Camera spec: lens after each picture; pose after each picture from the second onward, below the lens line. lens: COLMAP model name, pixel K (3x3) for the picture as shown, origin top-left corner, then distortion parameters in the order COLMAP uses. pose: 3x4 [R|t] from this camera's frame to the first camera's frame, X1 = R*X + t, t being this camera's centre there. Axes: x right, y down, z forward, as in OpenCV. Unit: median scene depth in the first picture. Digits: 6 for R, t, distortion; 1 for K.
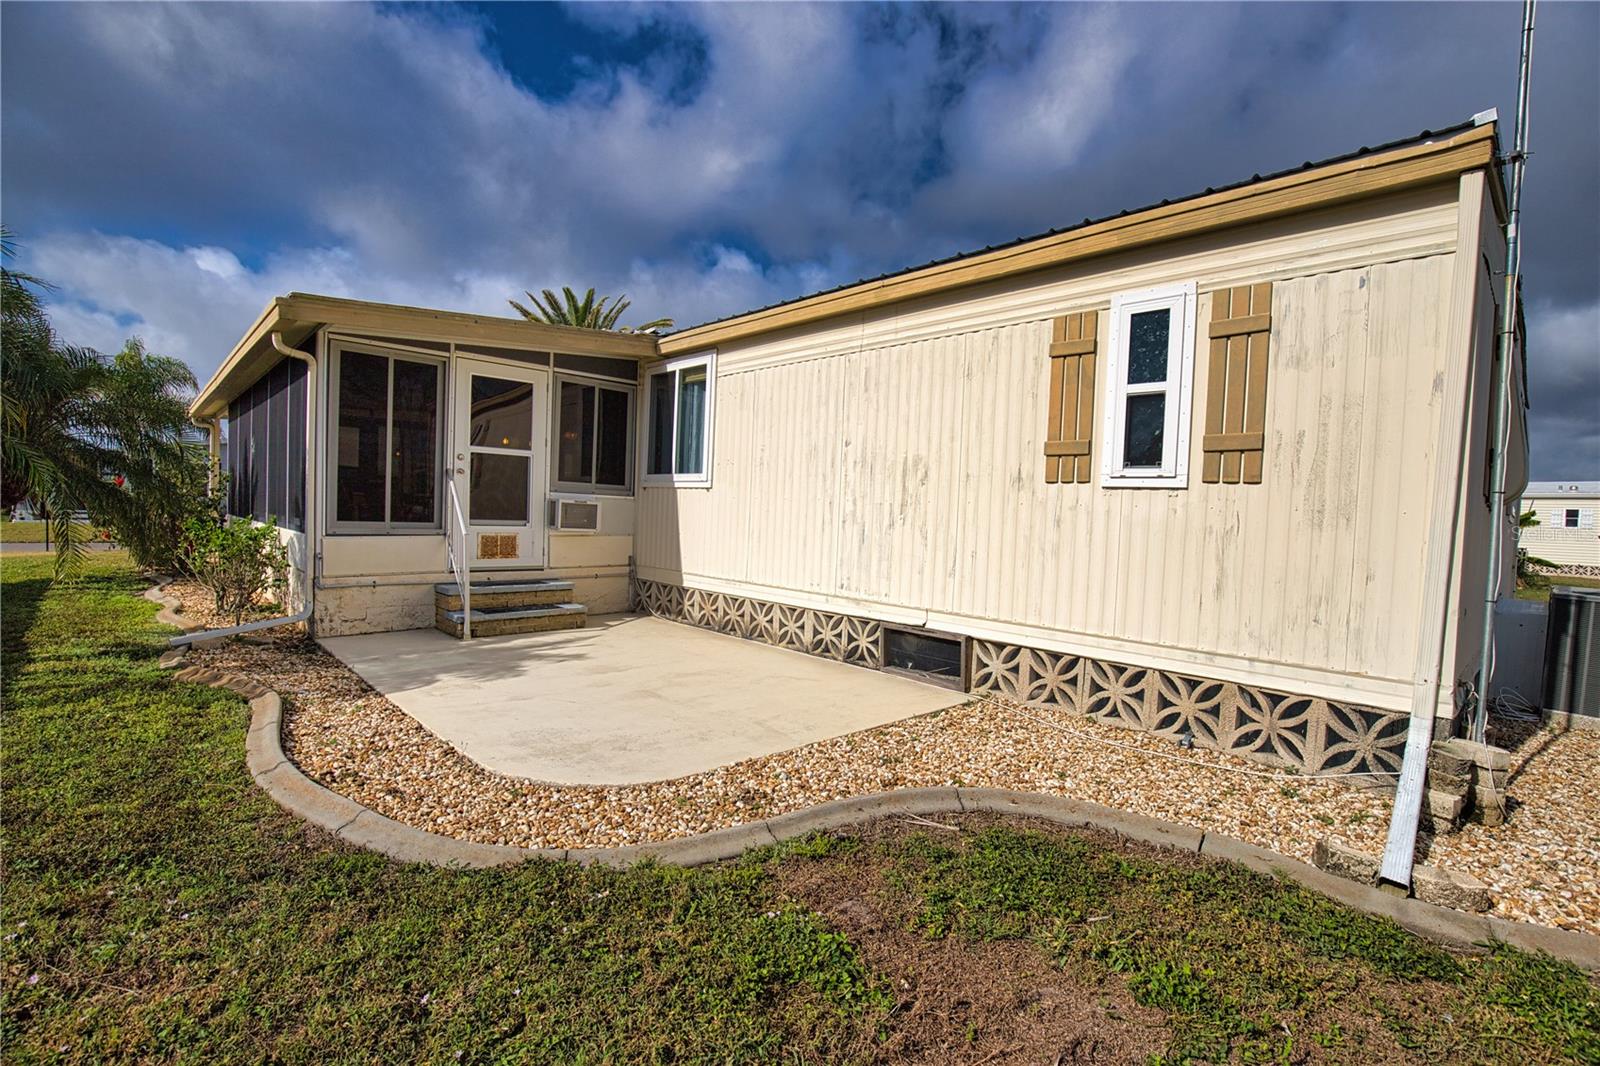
lens RADIAL K [[731.4, 0, 796.6], [0, 731.4, 539.0], [0, 0, 1]] dist [-0.031401, 0.001452]
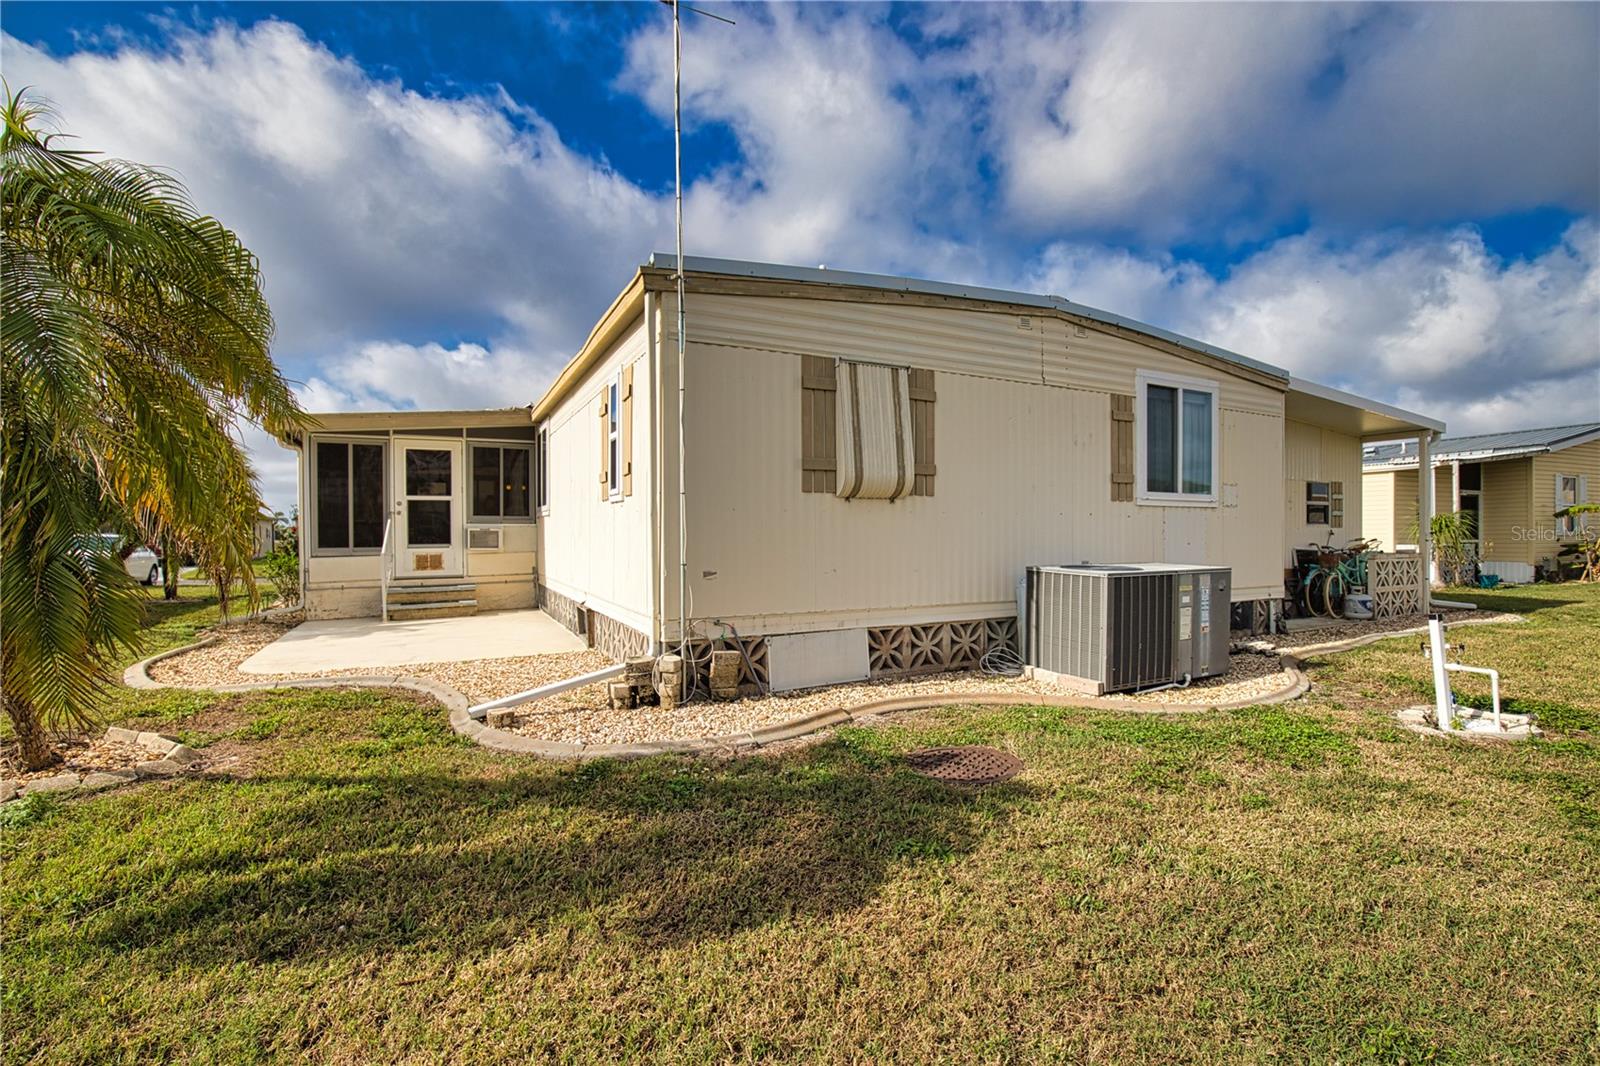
lens RADIAL K [[731.4, 0, 809.1], [0, 731.4, 534.5], [0, 0, 1]] dist [-0.031401, 0.001452]
pose [[0.956614, -0.044825, -0.287890, 0.772343], [0.031732, 0.998246, -0.049989, 0.053593], [0.289625, 0.038685, 0.956358, -0.194081]]
